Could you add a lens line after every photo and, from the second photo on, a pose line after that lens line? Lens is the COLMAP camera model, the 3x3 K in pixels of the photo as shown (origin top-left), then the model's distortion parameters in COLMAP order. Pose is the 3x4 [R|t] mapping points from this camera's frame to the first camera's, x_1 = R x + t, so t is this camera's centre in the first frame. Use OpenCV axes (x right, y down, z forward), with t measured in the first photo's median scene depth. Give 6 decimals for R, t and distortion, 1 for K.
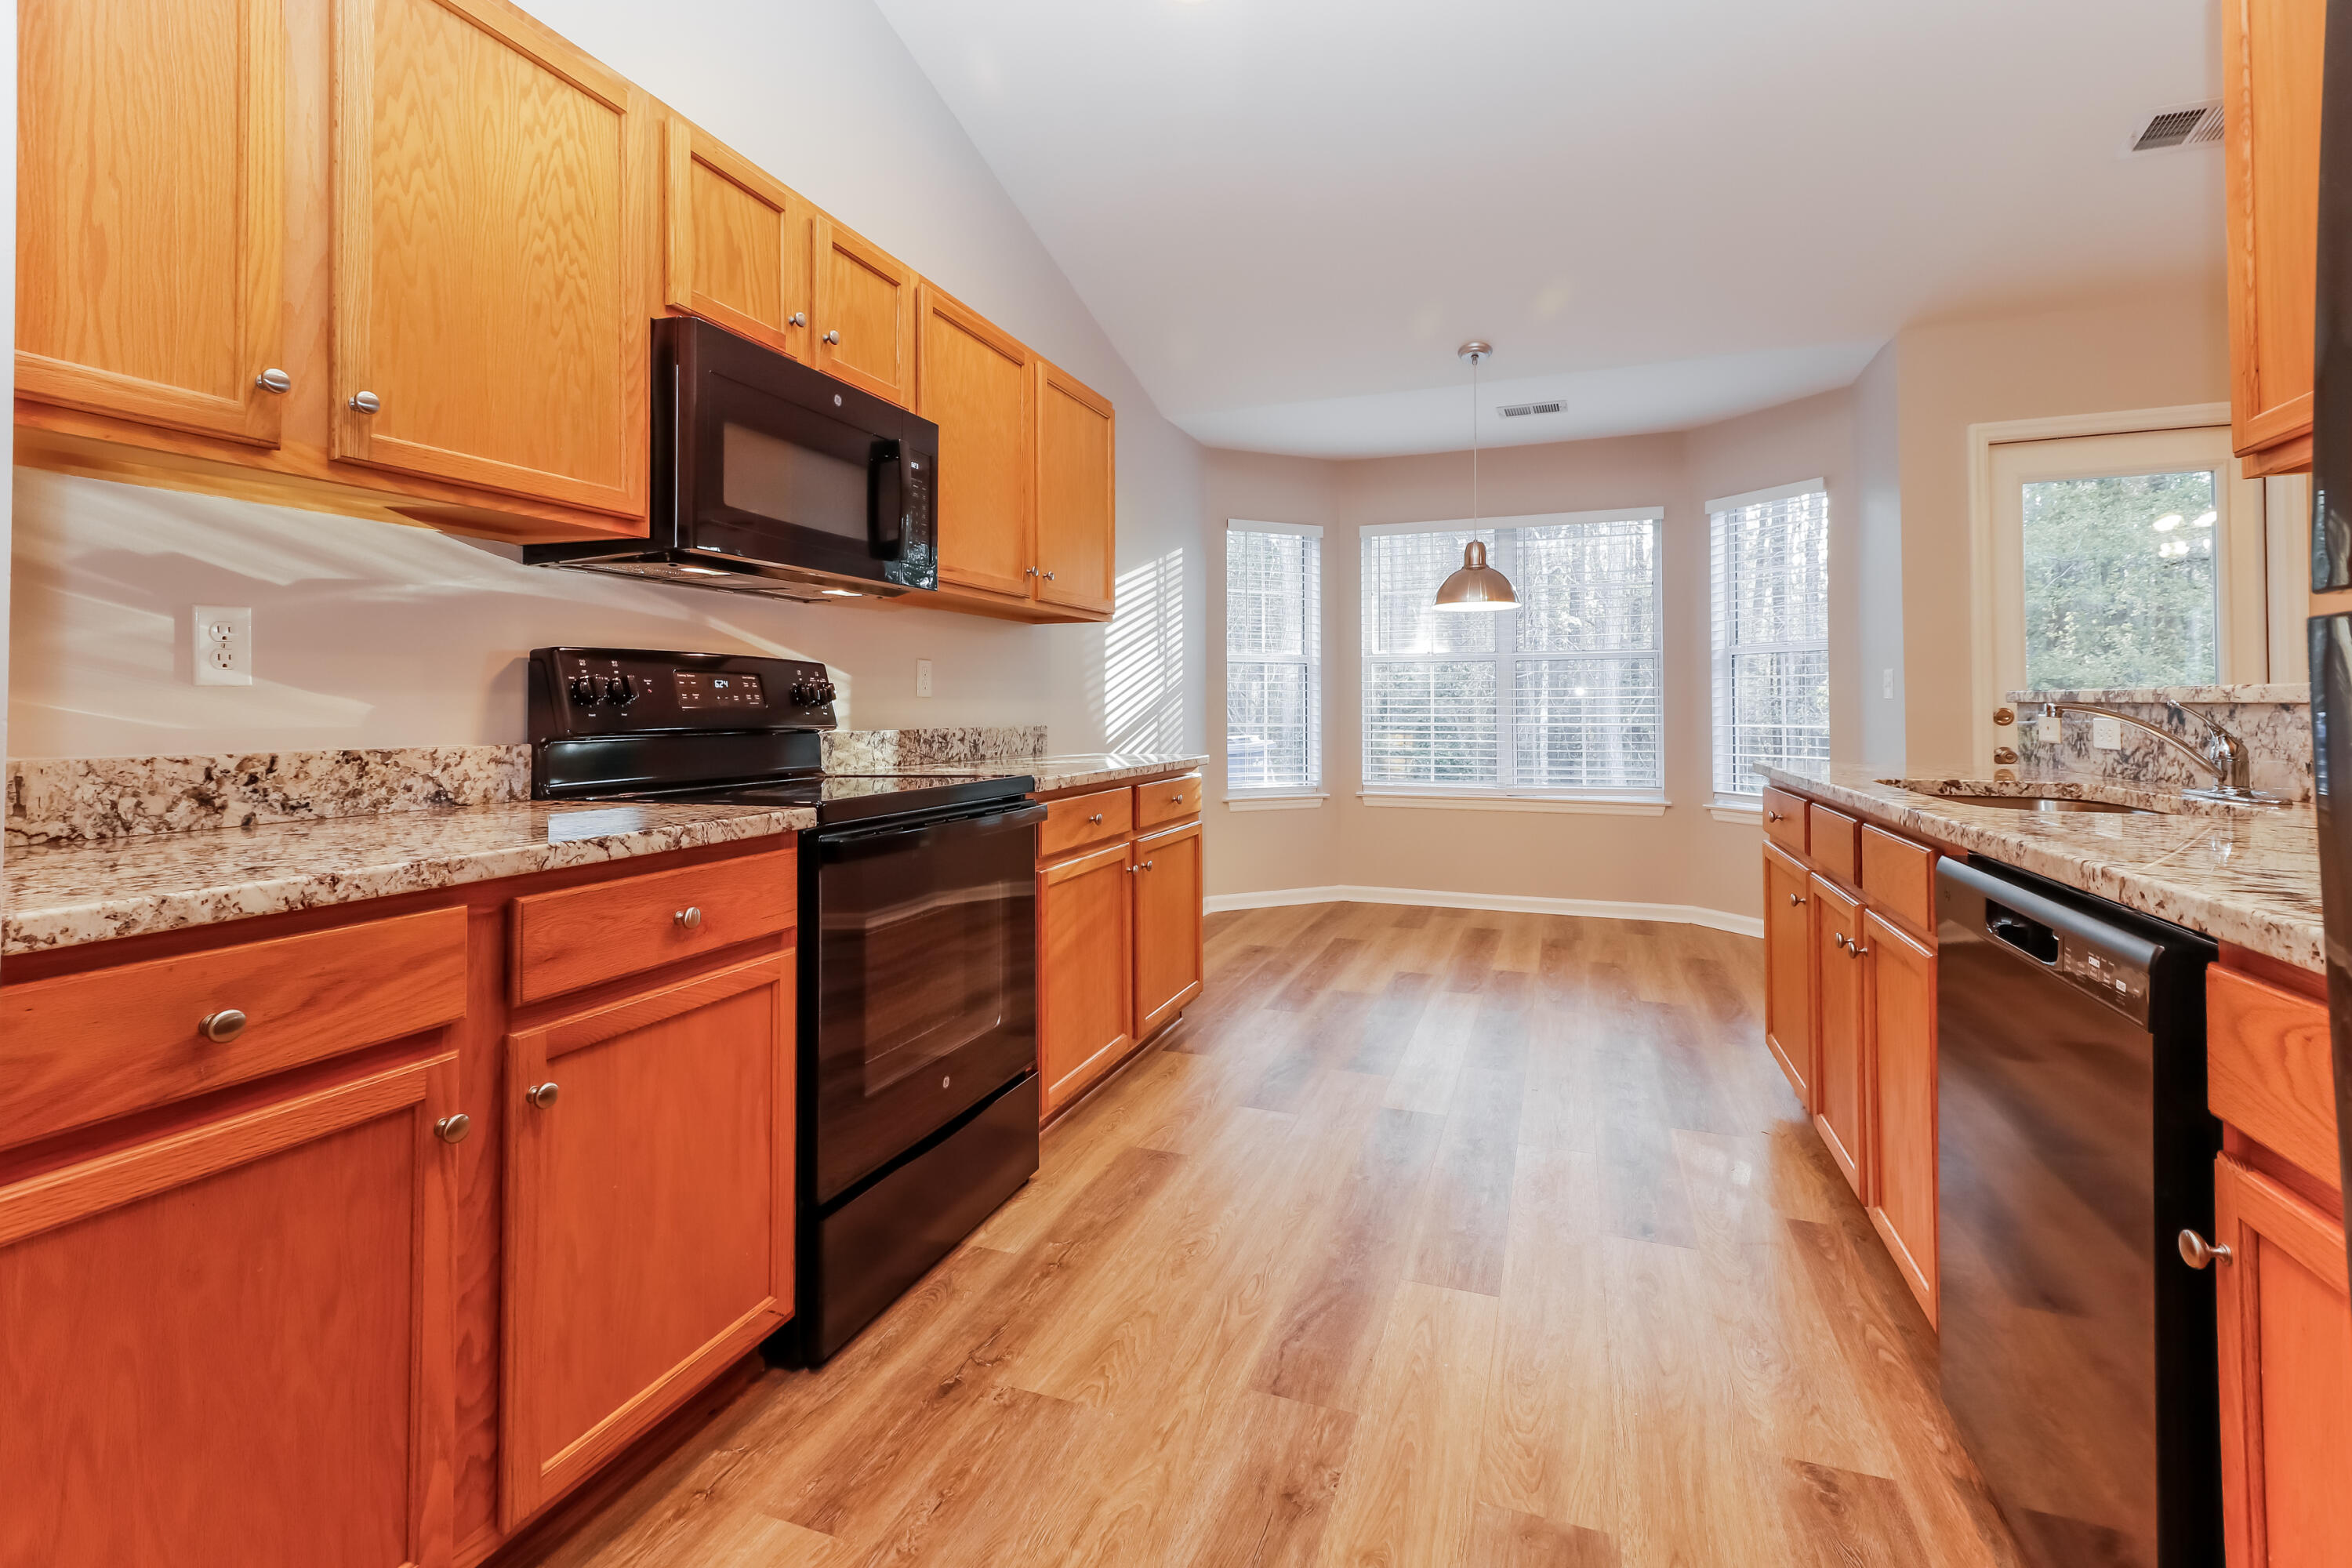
lens RADIAL K [[1088.8, 0, 1142.6], [0, 1088.8, 692.9], [0, 0, 1]] dist [0.008043, -0.009979]
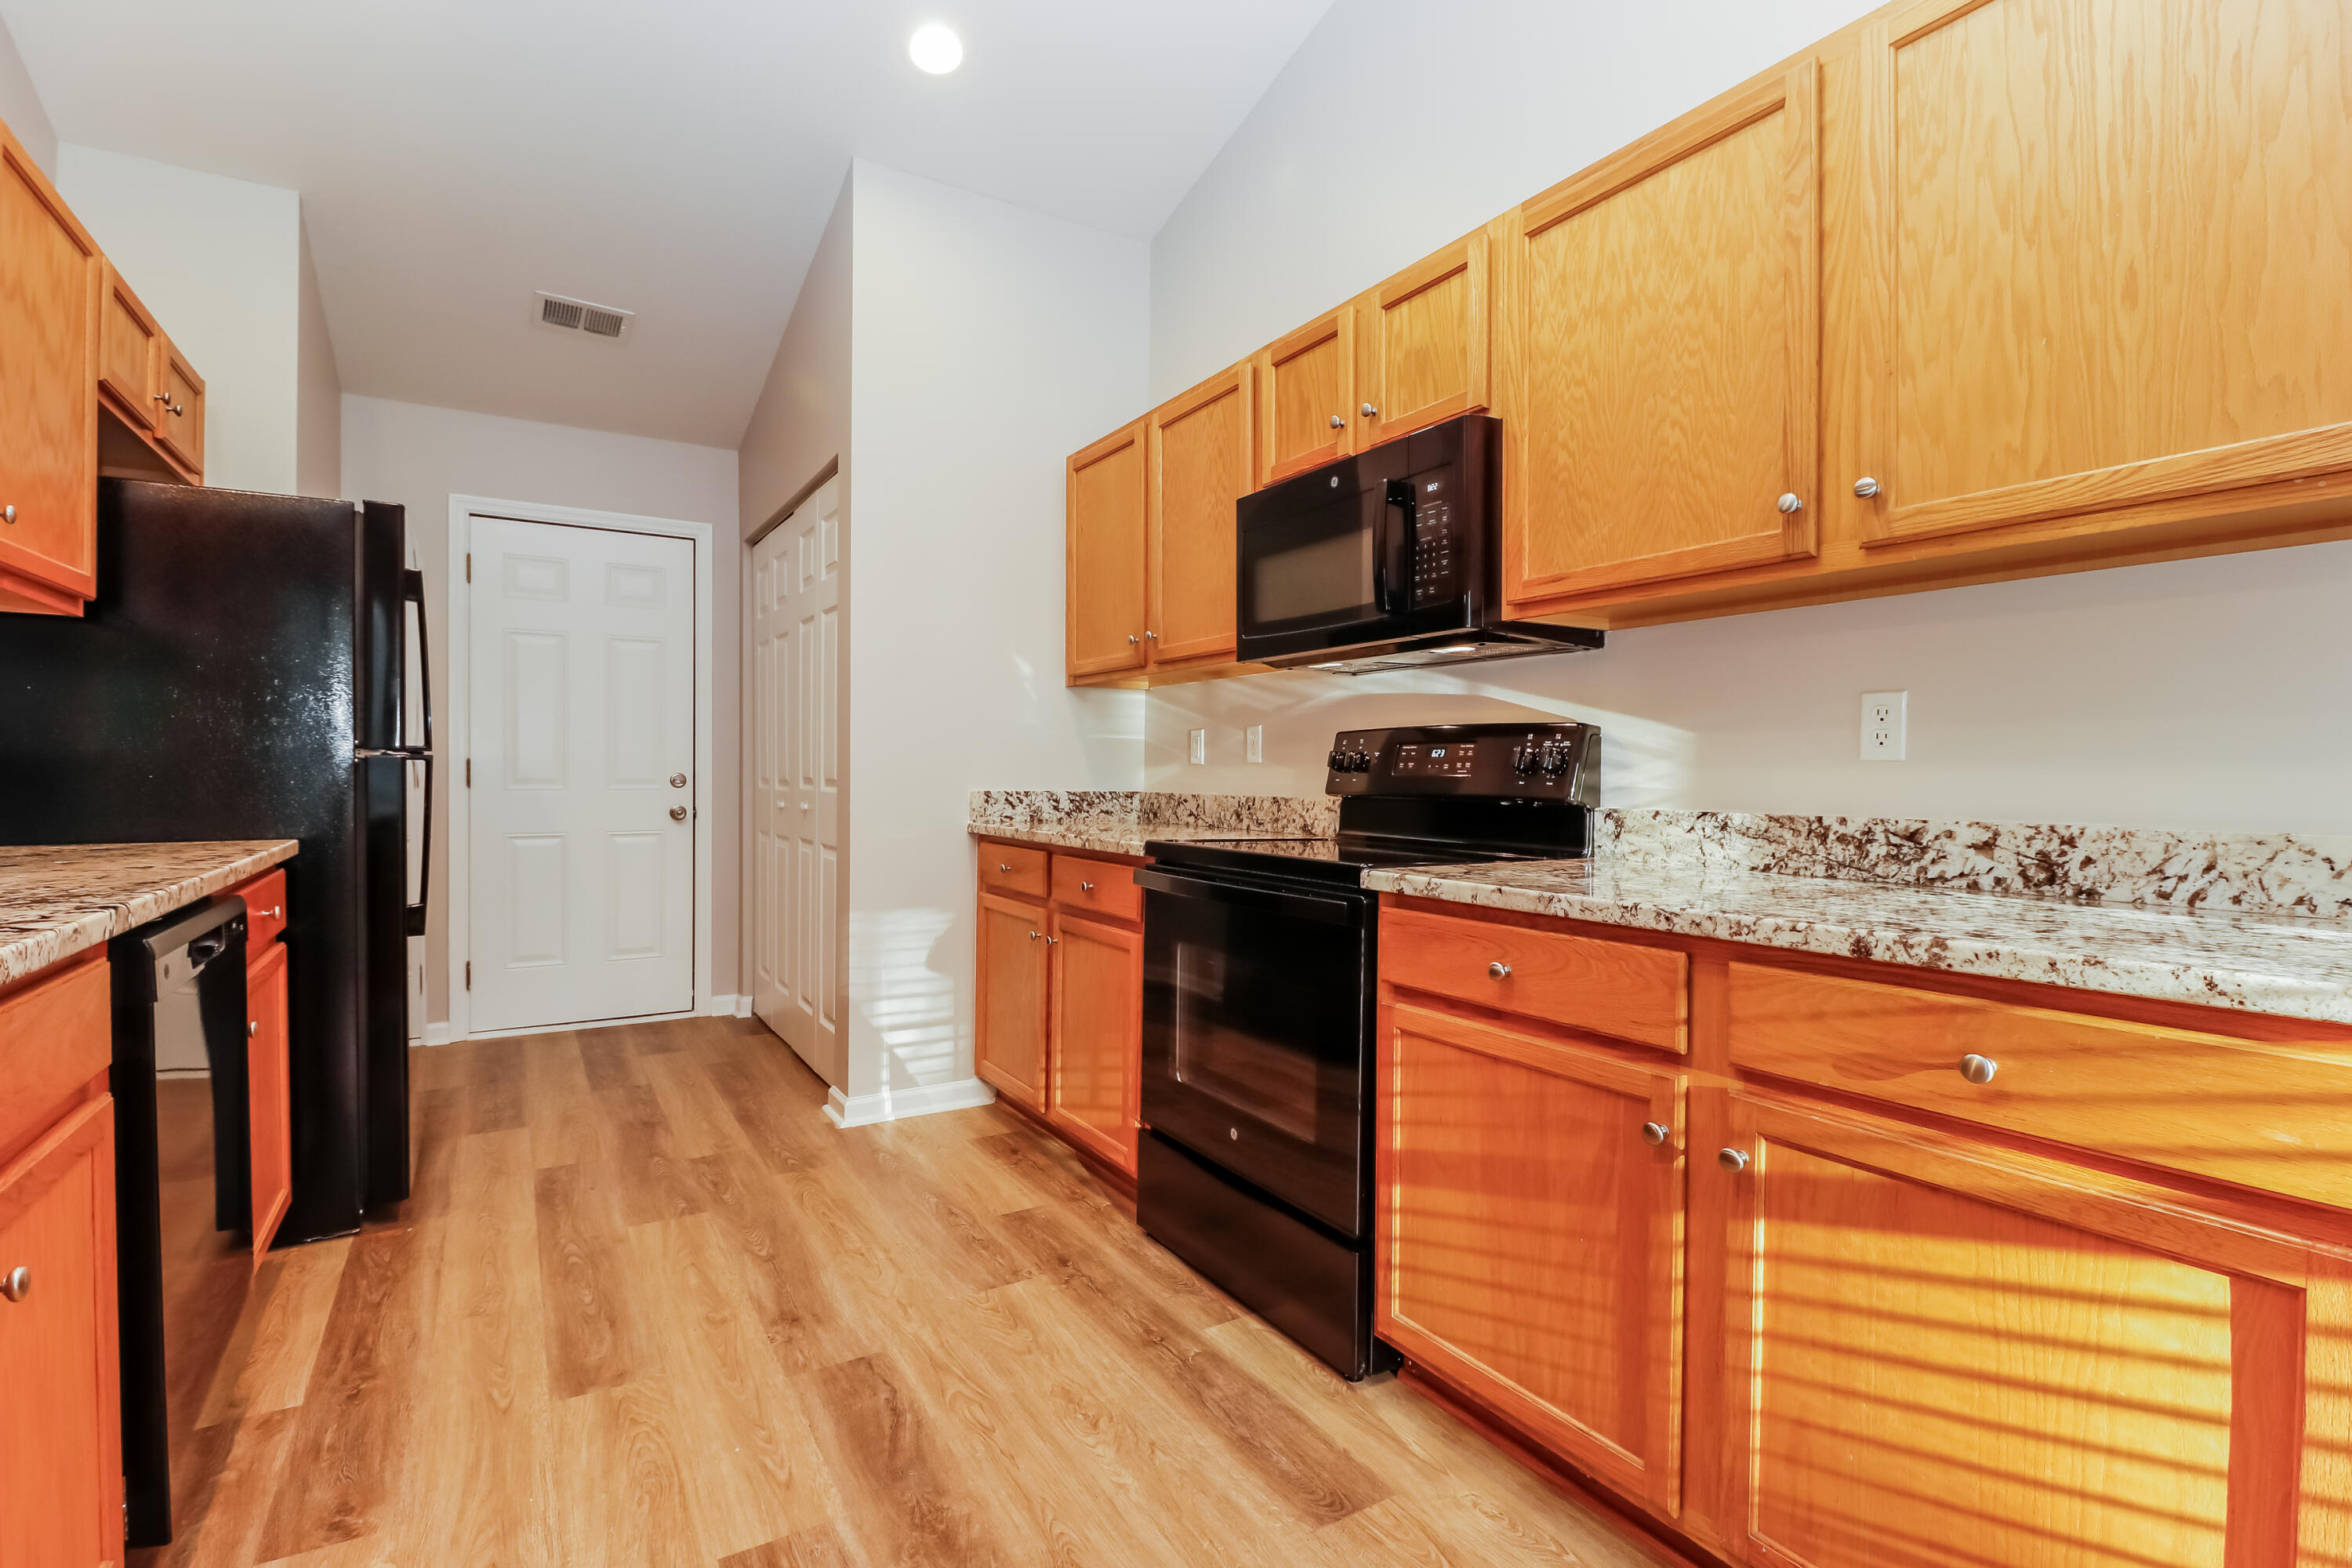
lens RADIAL K [[1088.8, 0, 1194.8], [0, 1088.8, 782.8], [0, 0, 1]] dist [0.008043, -0.009979]
pose [[-0.592978, 0.007684, -0.805182, 0.680085], [0.007329, 0.999965, 0.004145, 0.016231], [0.805185, -0.003443, -0.593013, 1.590323]]
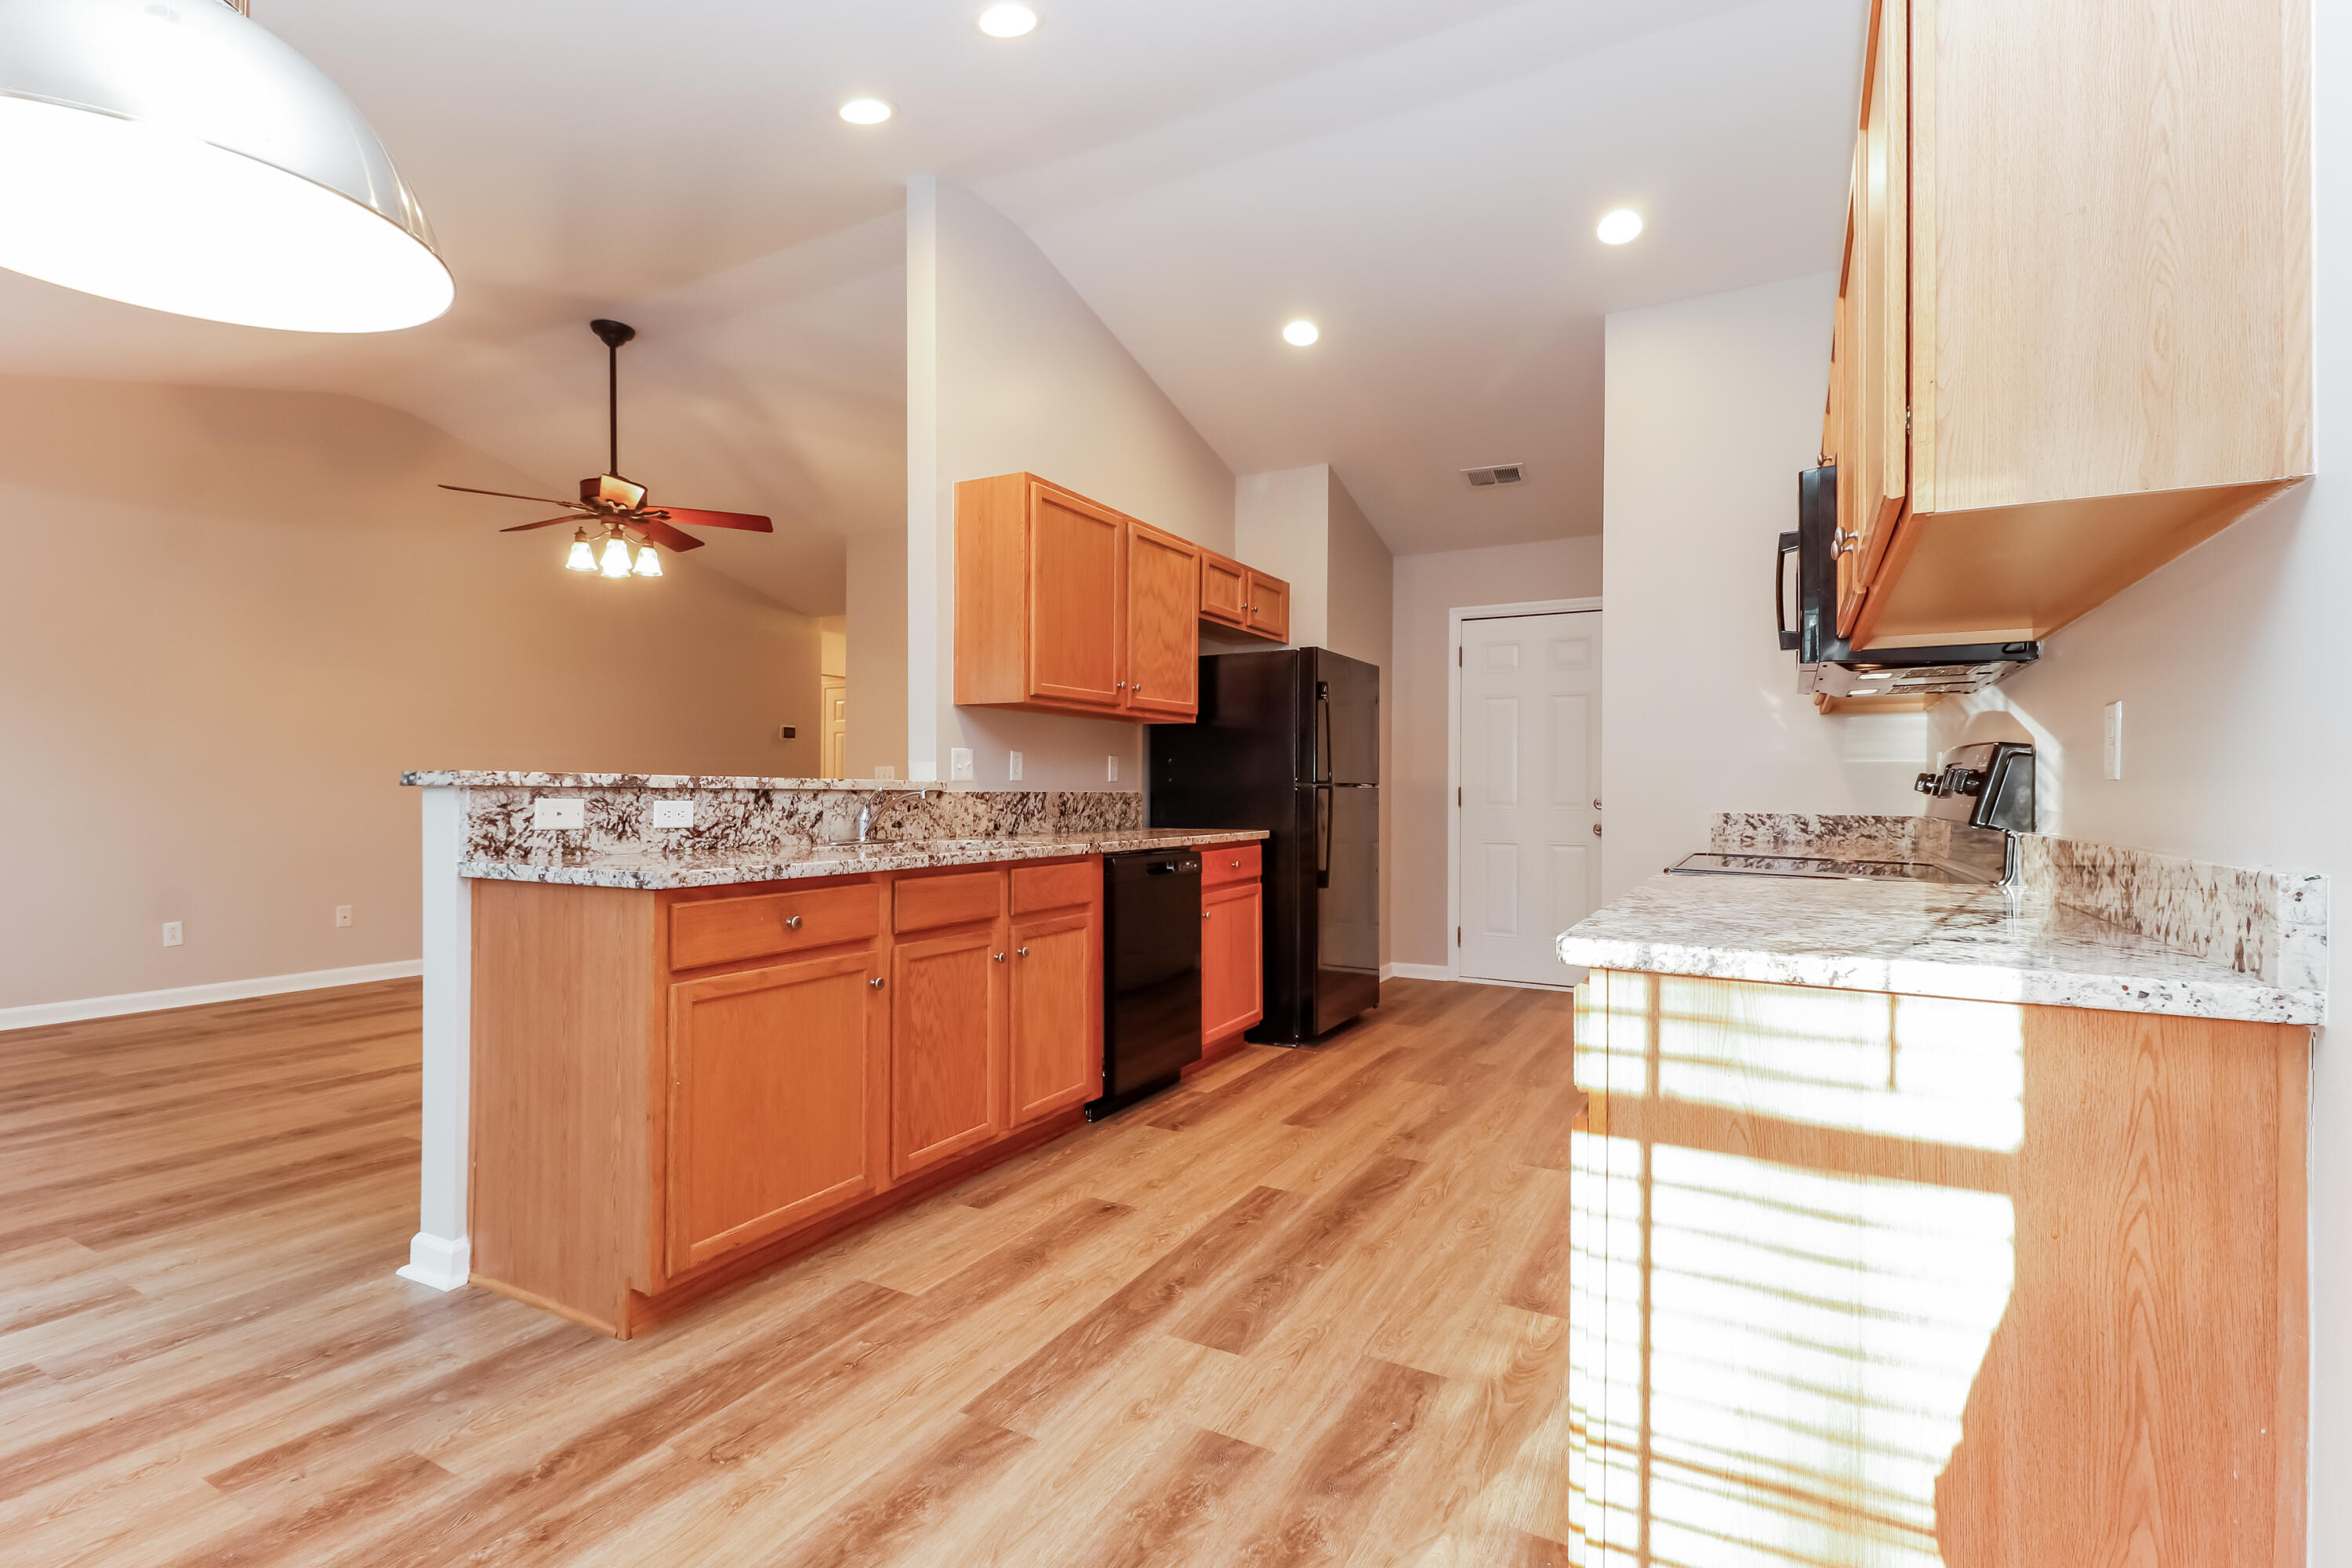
lens RADIAL K [[1088.8, 0, 1171.9], [0, 1088.8, 785.2], [0, 0, 1]] dist [0.008043, -0.009979]
pose [[-0.991909, -0.003543, 0.126902, 0.239234], [-0.006252, 0.999761, -0.020956, 0.030822], [-0.126797, -0.021580, -0.991694, 2.341274]]
